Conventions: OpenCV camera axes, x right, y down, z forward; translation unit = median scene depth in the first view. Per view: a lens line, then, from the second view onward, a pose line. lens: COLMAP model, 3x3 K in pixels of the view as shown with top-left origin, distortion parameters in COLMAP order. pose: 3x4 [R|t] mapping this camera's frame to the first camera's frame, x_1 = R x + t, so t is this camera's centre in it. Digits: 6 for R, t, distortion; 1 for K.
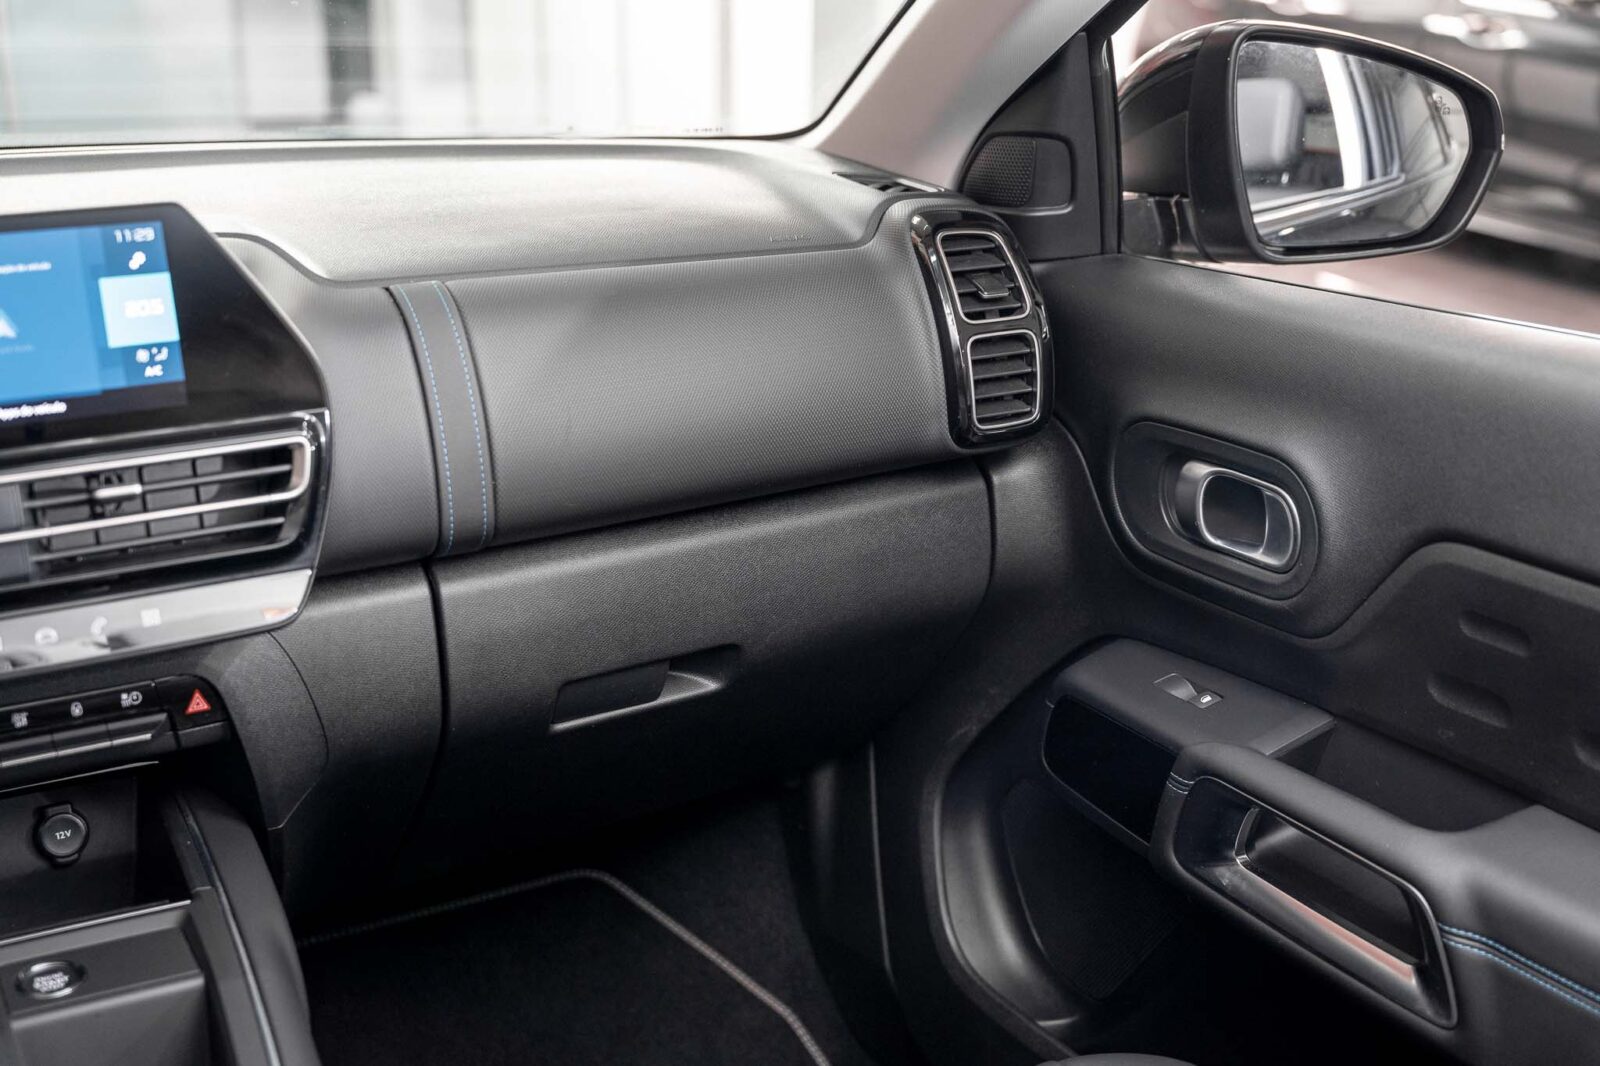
lens RADIAL K [[1943.7, 0, 801.5], [0, 1943.7, 529.2], [0, 0, 1]] dist [-0.045909, 0.000000]
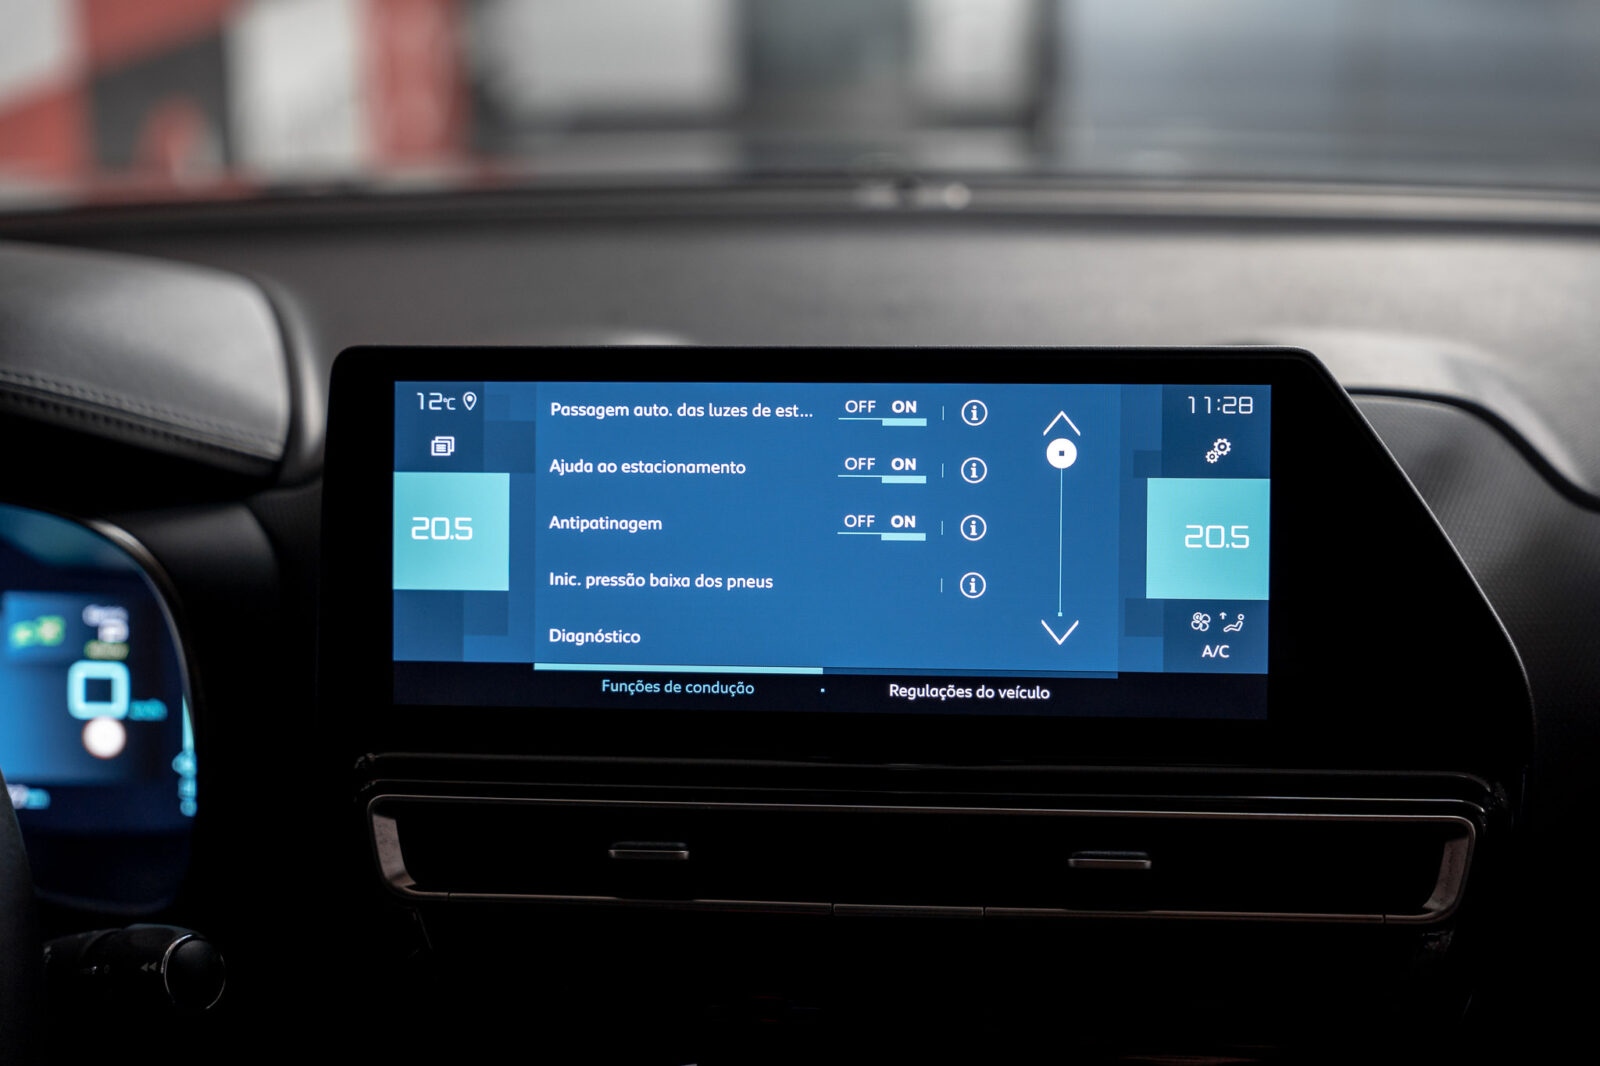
lens RADIAL K [[2526.2, 0, 785.6], [0, 2526.2, 531.7], [0, 0, 1]] dist [-0.035937, 0.000000]
pose [[0.820296, 0.140854, -0.554324, -0.038657], [-0.160326, 0.986971, 0.013538, -0.098497], [0.549008, 0.077767, 0.832191, 0.308596]]
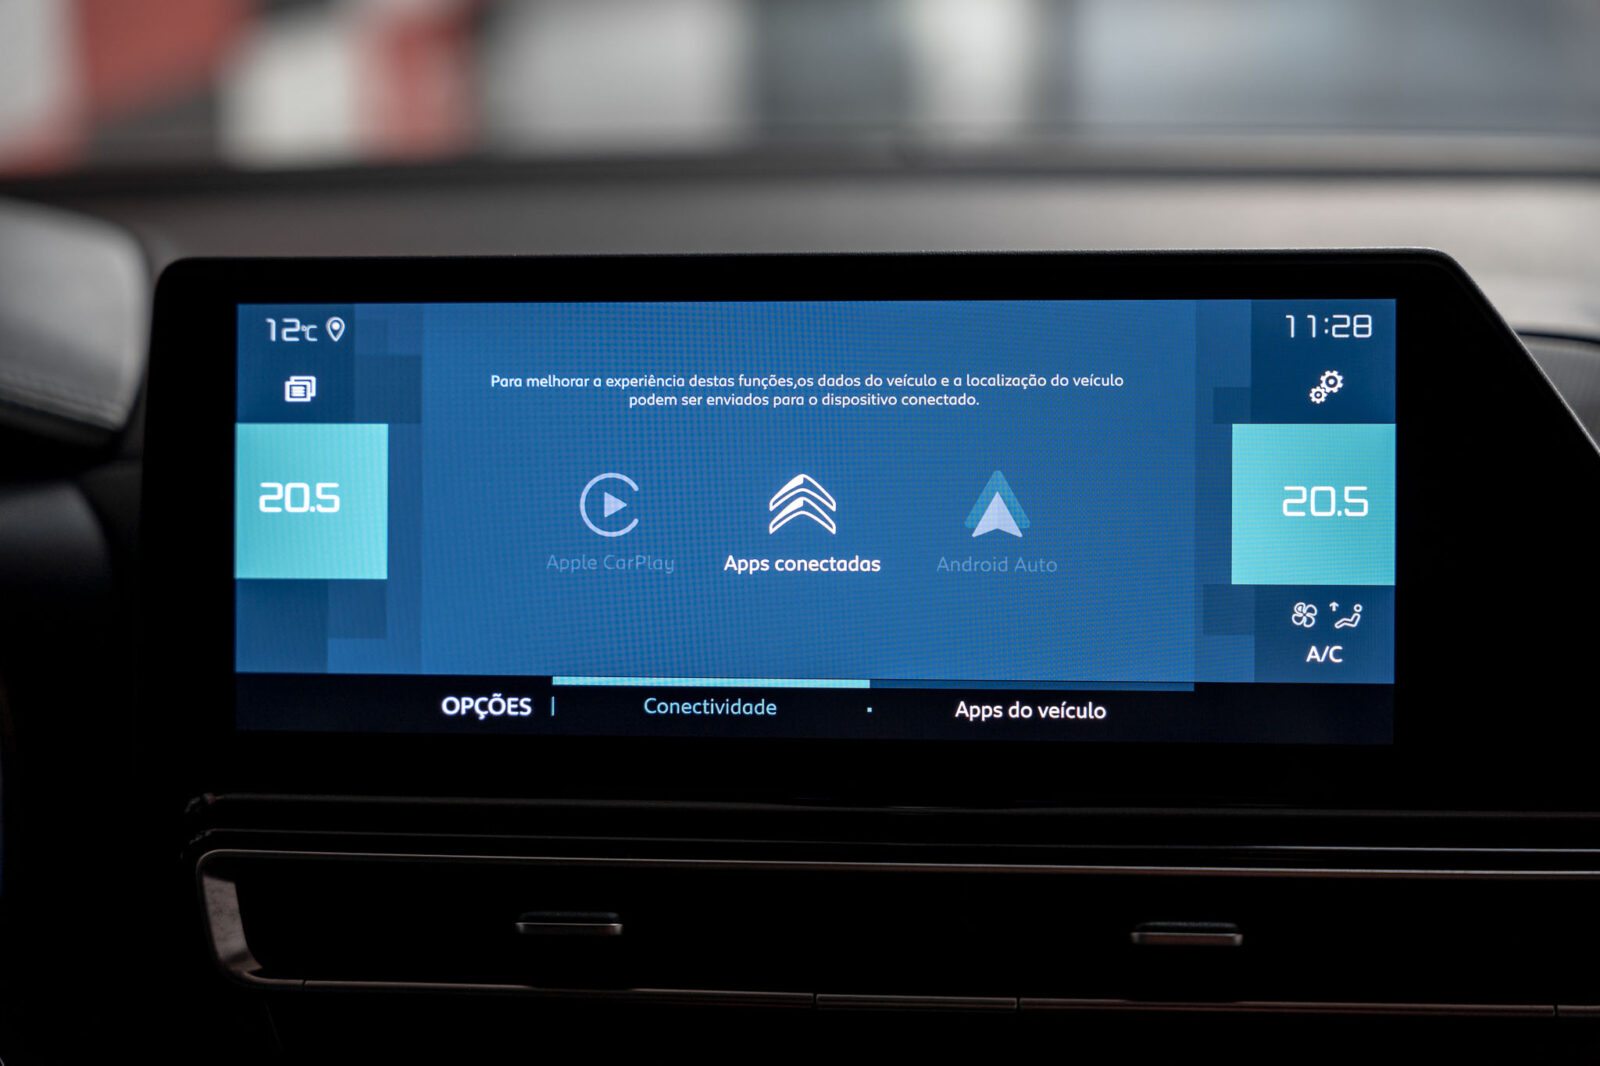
lens RADIAL K [[2526.2, 0, 816.0], [0, 2526.2, 555.3], [0, 0, 1]] dist [-0.035937, 0.000000]
pose [[0.823541, 0.128814, -0.552437, -0.120407], [-0.157249, 0.987550, -0.004147, -0.077780], [0.545025, 0.090286, 0.833544, 0.455655]]
